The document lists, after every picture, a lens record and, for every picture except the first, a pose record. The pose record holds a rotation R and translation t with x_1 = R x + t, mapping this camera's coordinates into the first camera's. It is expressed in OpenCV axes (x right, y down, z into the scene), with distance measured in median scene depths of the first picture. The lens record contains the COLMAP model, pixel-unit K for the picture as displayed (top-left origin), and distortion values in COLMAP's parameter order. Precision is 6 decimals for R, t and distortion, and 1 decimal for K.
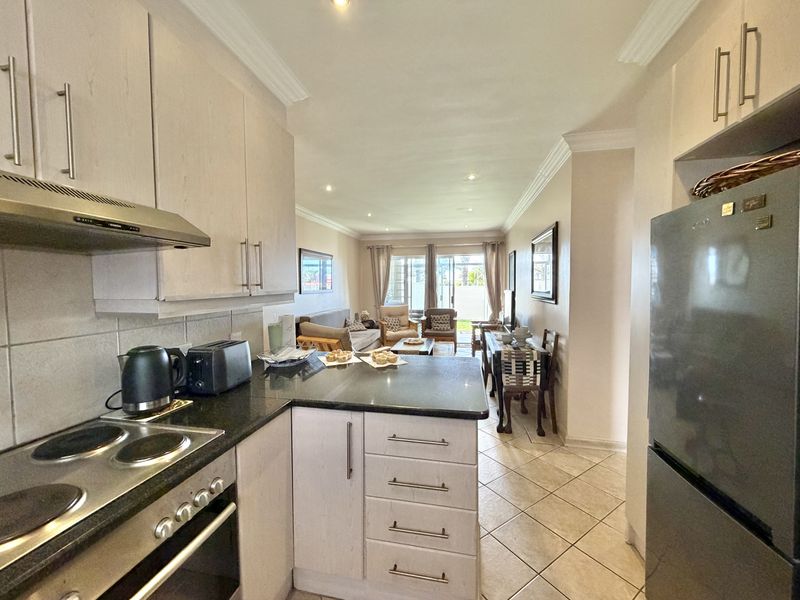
lens RADIAL K [[317.9, 0, 400.0], [0, 317.9, 300.0], [0, 0, 1]] dist [-0.000739, 0.000104]
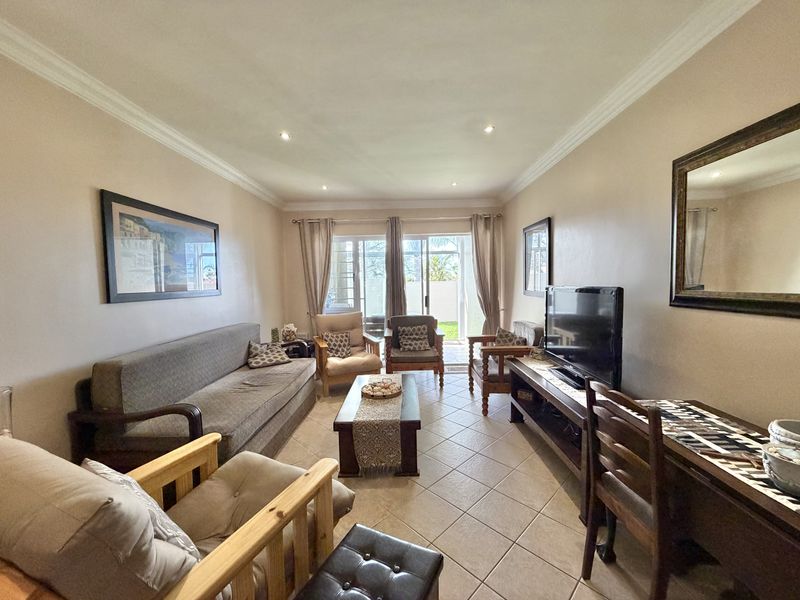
lens RADIAL K [[317.9, 0, 400.0], [0, 317.9, 300.0], [0, 0, 1]] dist [-0.000739, 0.000104]
pose [[0.983615, -0.023035, 0.178804, -0.011896], [0.021753, 0.999722, 0.009127, -0.011948], [-0.178964, -0.005088, 0.983842, 0.361742]]
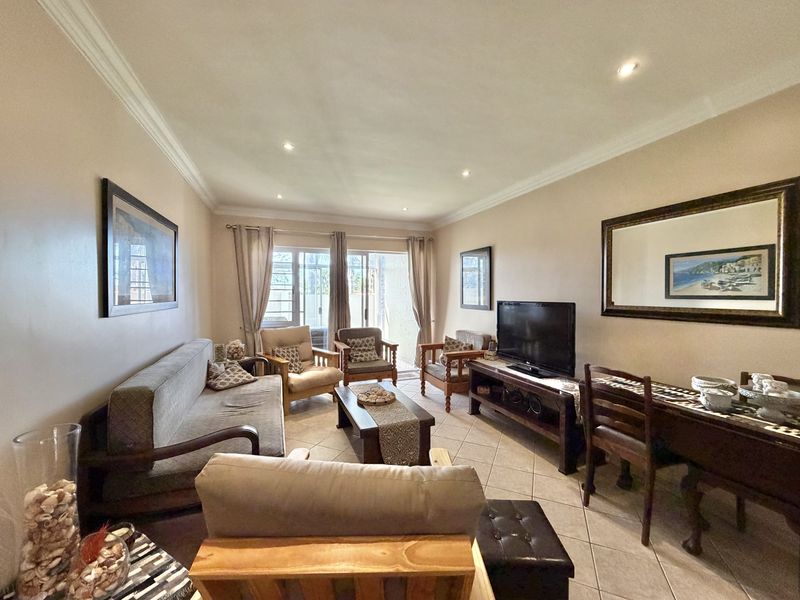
lens RADIAL K [[317.9, 0, 400.0], [0, 317.9, 300.0], [0, 0, 1]] dist [-0.000739, 0.000104]
pose [[0.842843, -0.004714, 0.538139, -0.159353], [0.021175, 0.999478, -0.024411, -0.014440], [-0.537743, 0.031969, 0.842502, 0.379509]]
